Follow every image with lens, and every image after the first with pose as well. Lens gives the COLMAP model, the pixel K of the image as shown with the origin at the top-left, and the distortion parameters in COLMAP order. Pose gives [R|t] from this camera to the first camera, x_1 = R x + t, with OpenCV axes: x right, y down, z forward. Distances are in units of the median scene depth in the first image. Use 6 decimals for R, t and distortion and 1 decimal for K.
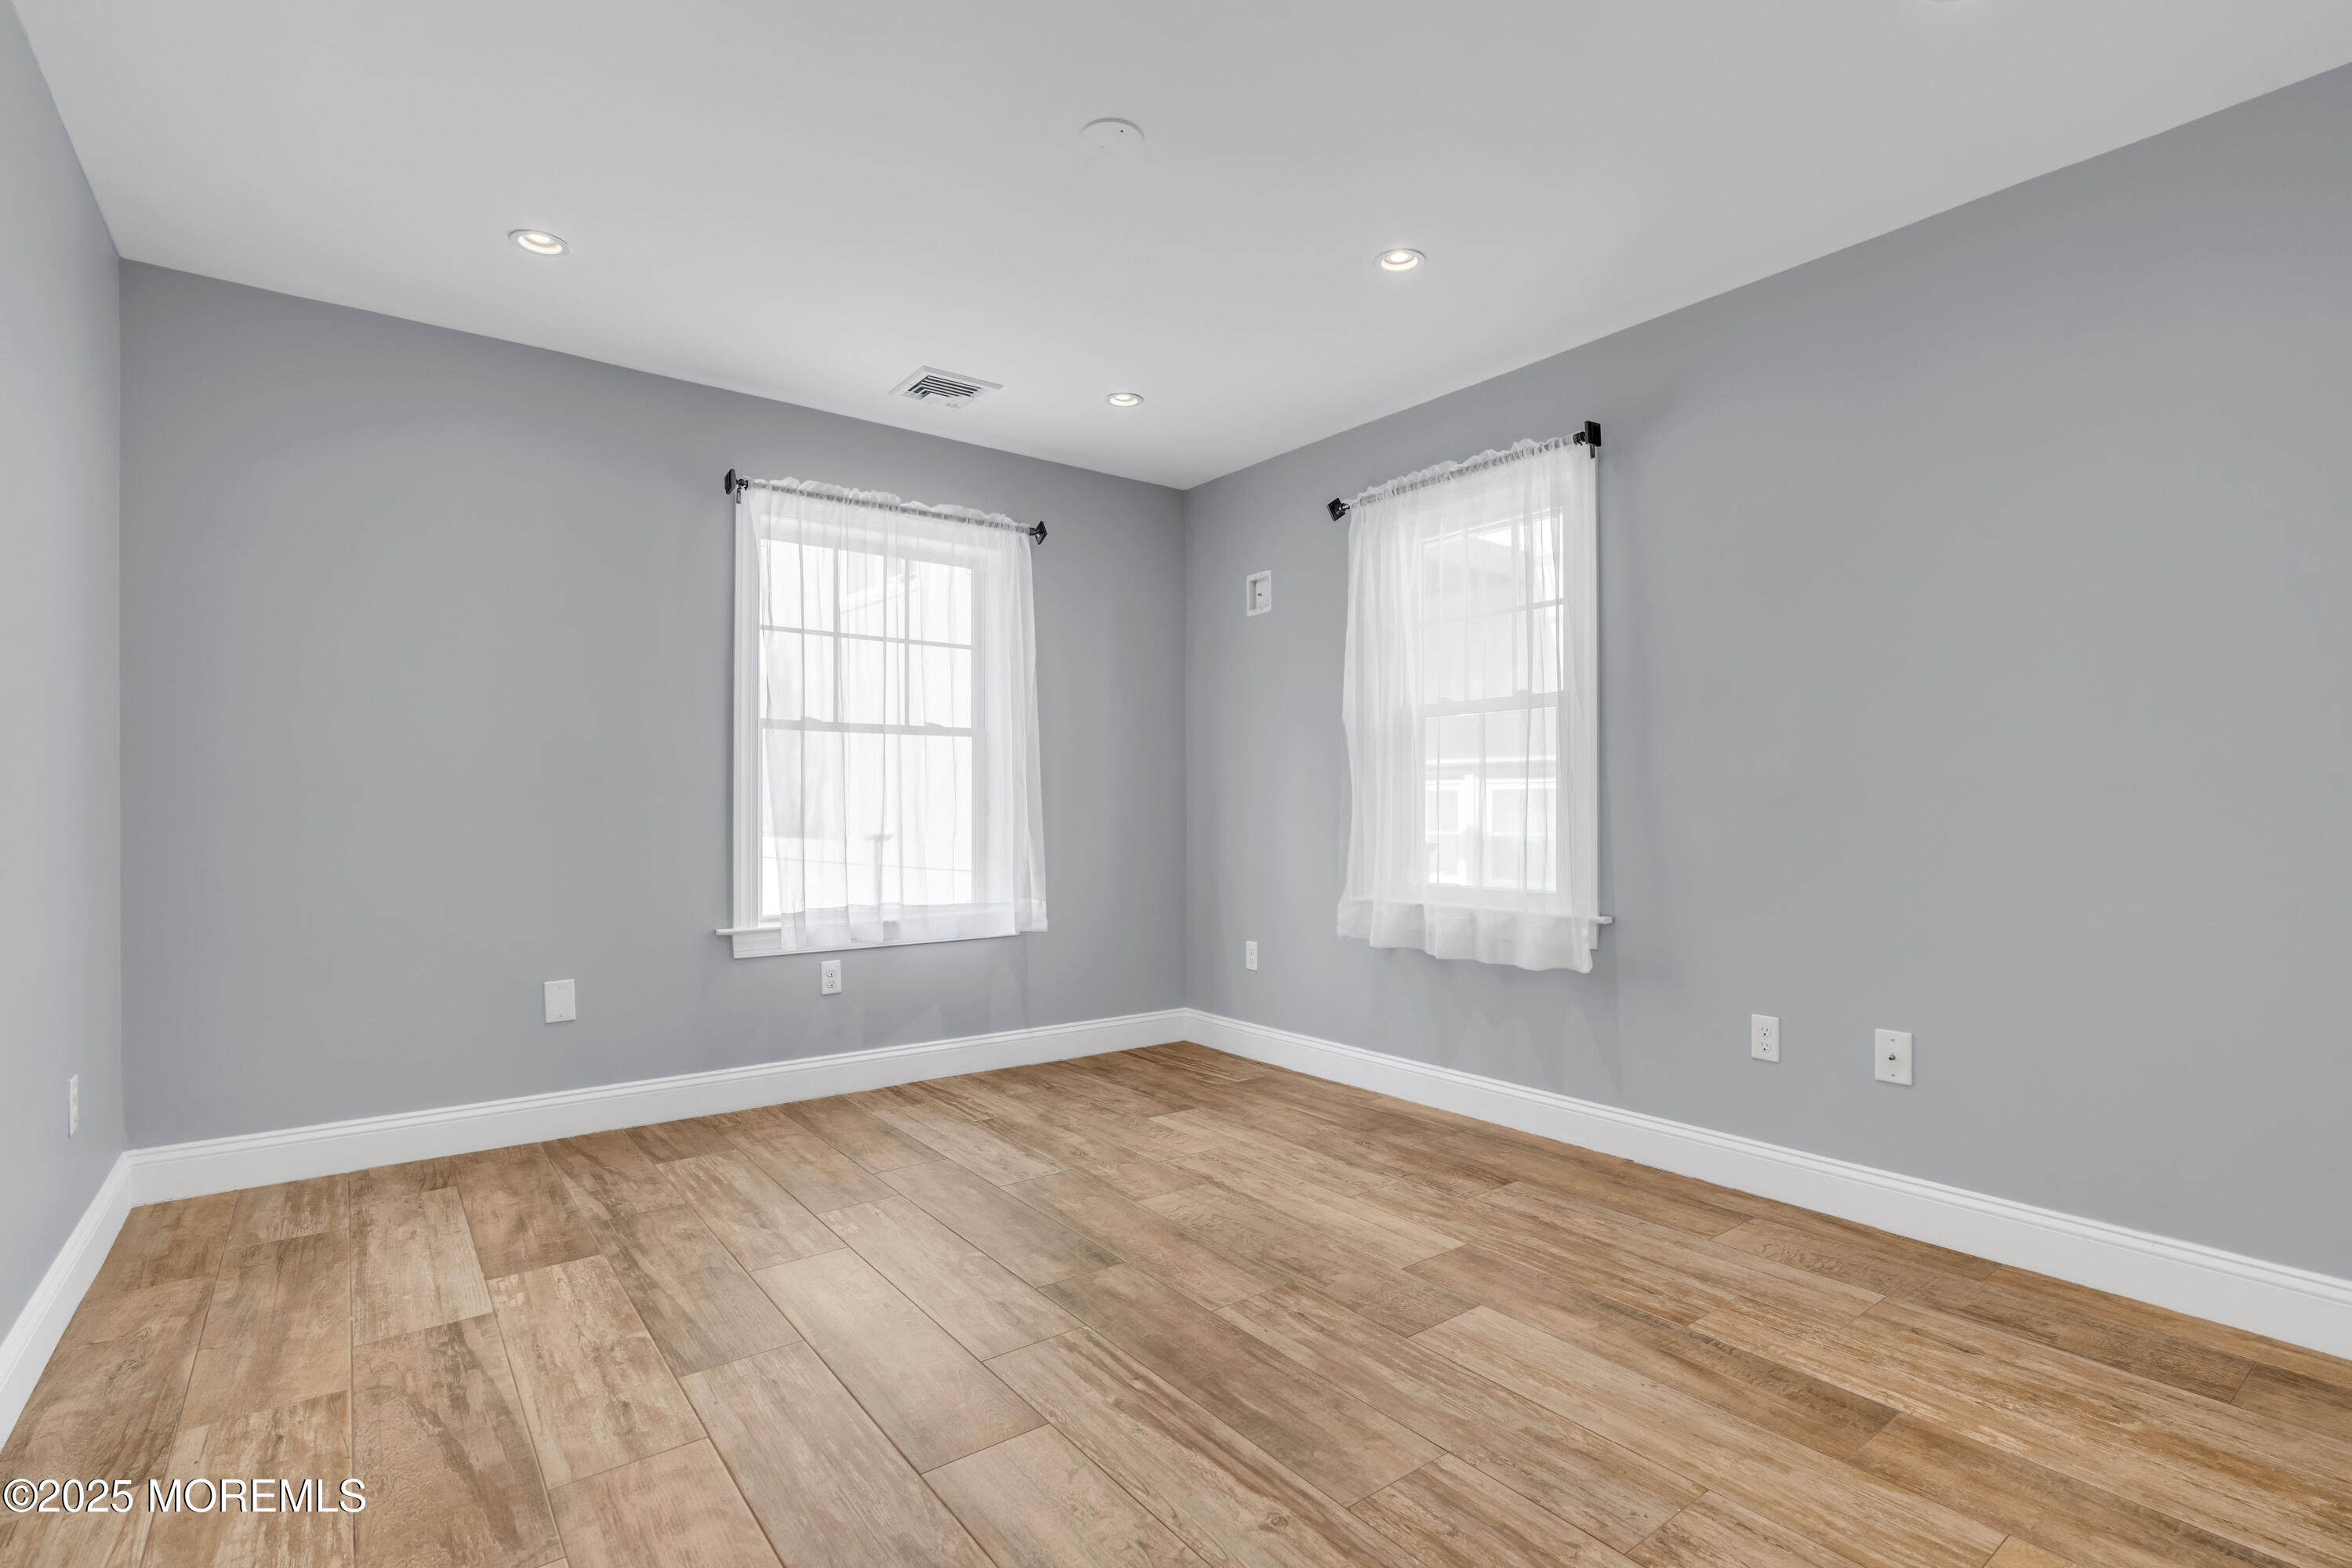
lens RADIAL K [[1097.3, 0, 1176.0], [0, 1097.3, 784.0], [0, 0, 1]] dist [-0.010925, 0.000637]
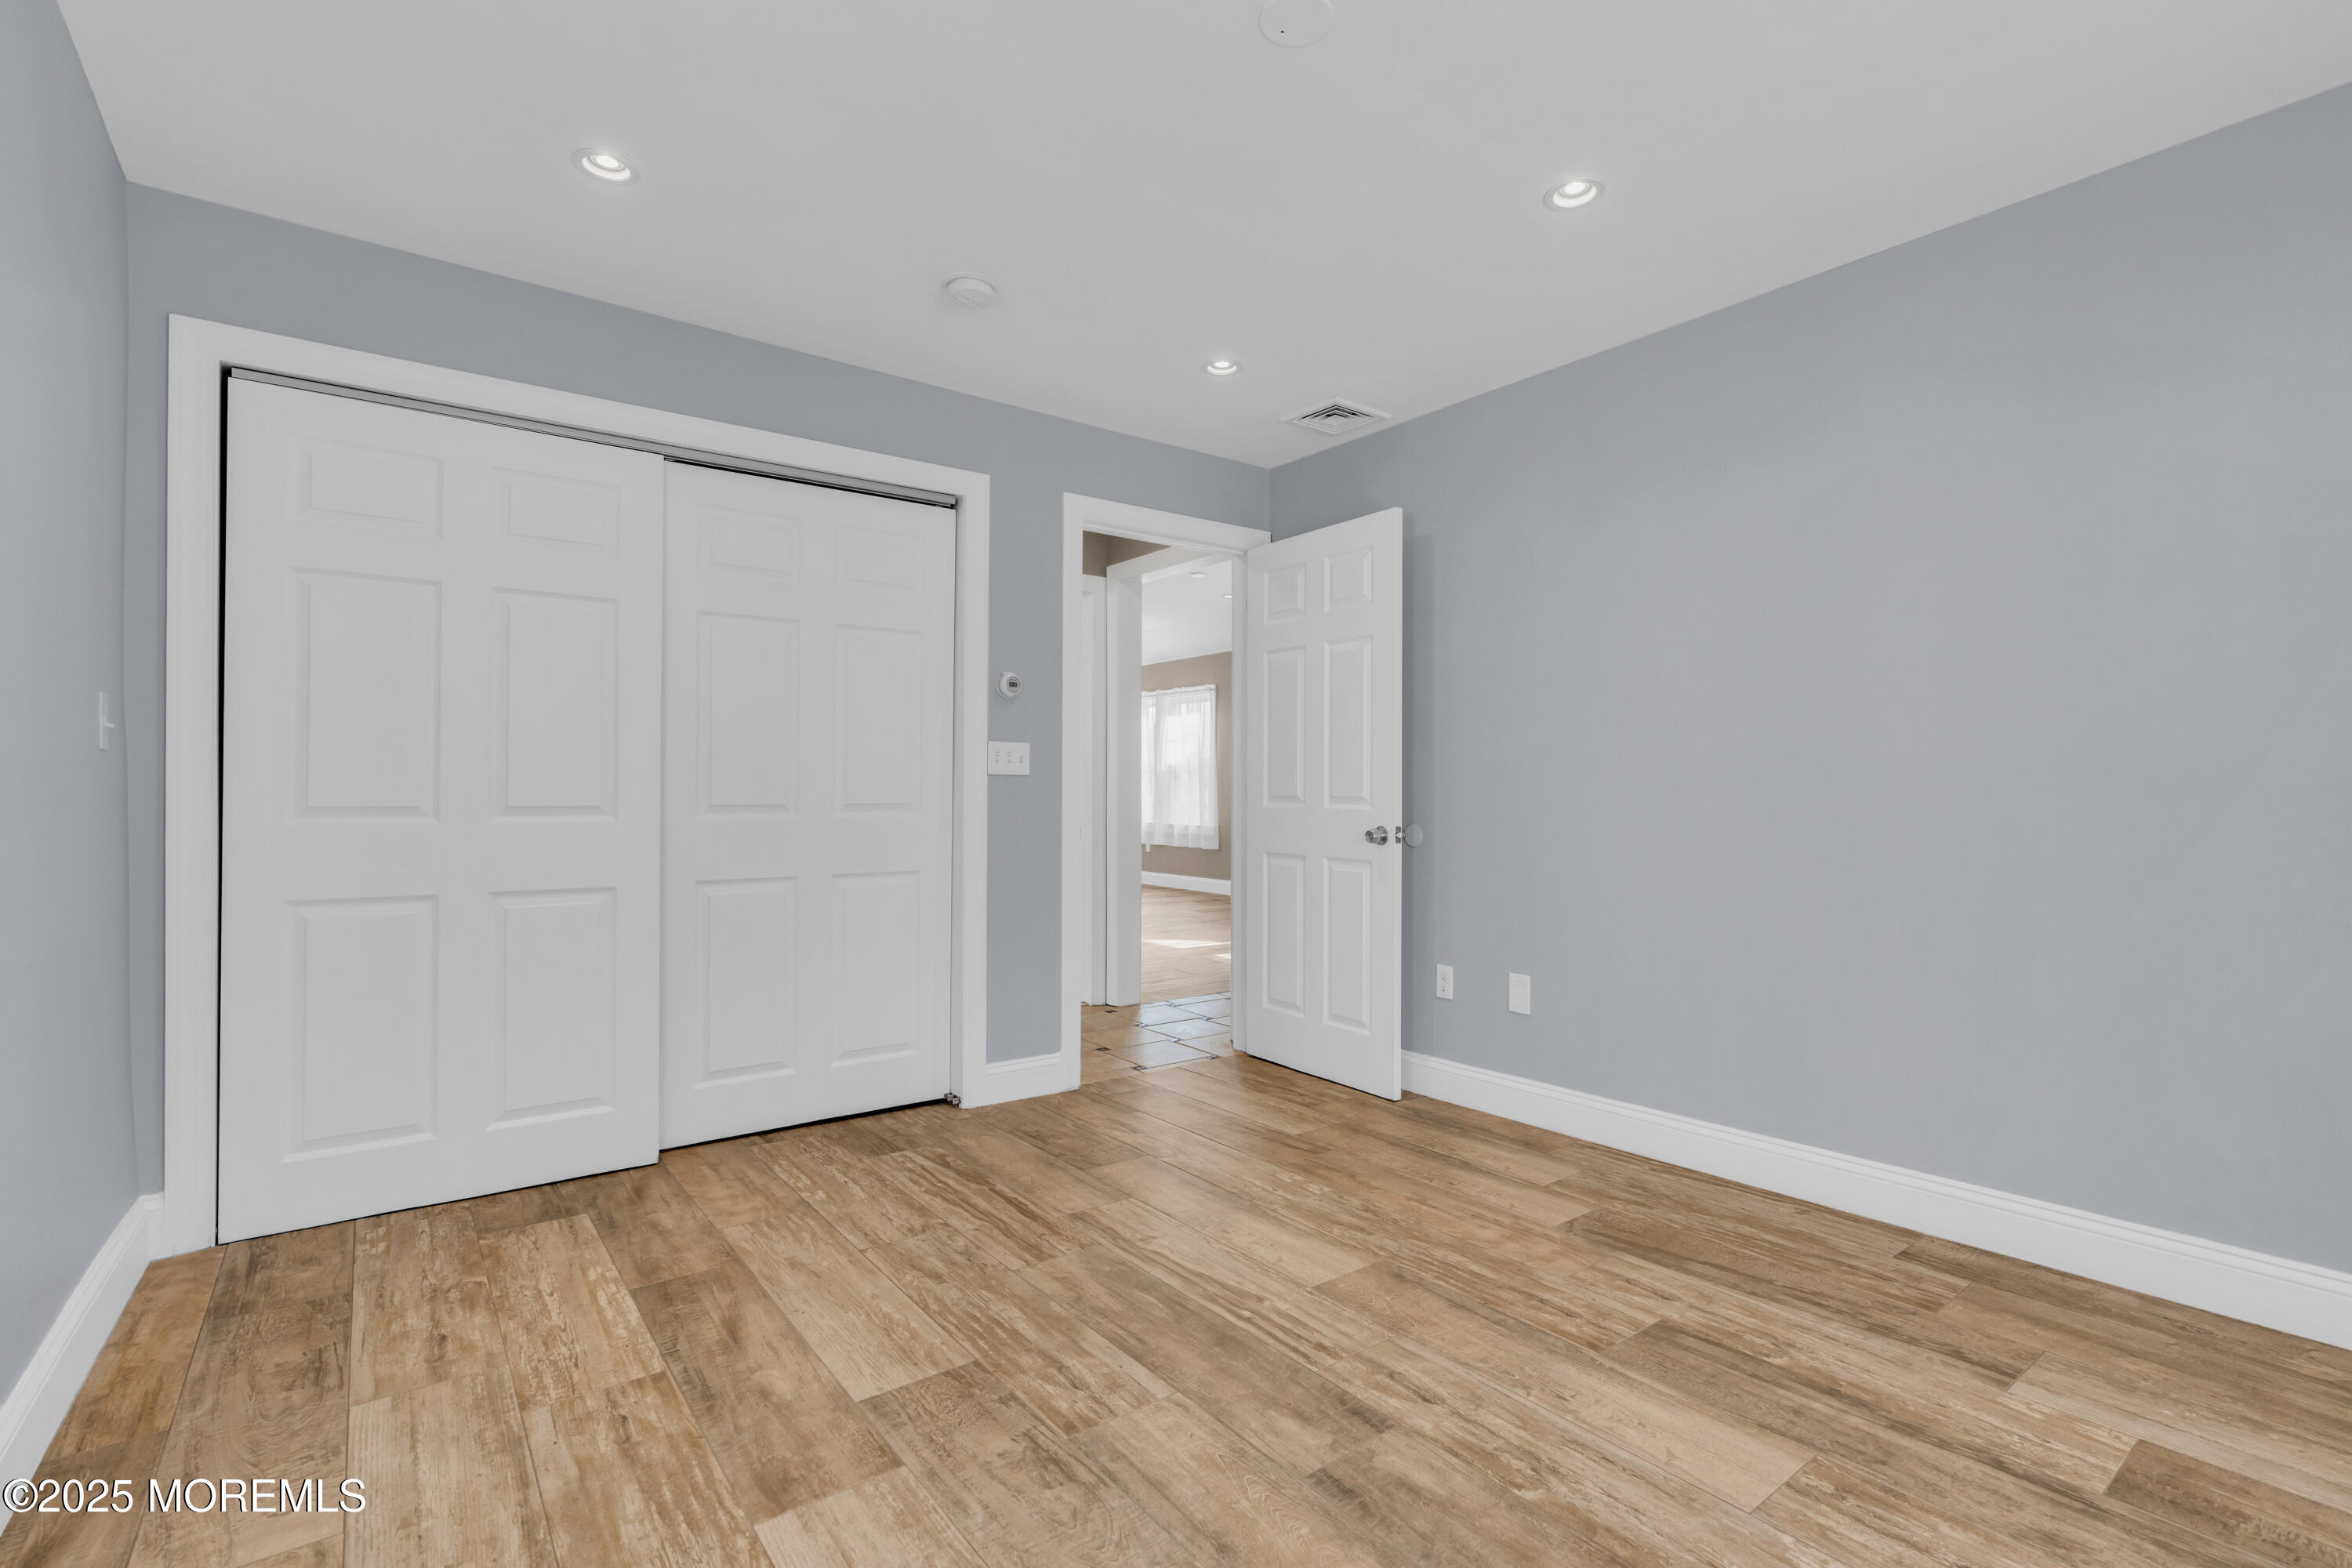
lens RADIAL K [[1097.3, 0, 1176.0], [0, 1097.3, 784.0], [0, 0, 1]] dist [-0.010925, 0.000637]
pose [[-0.999998, -0.000217, -0.002045, 0.039942], [-0.000168, 0.999715, -0.023865, 0.025629], [0.002049, -0.023864, -0.999713, 2.098436]]
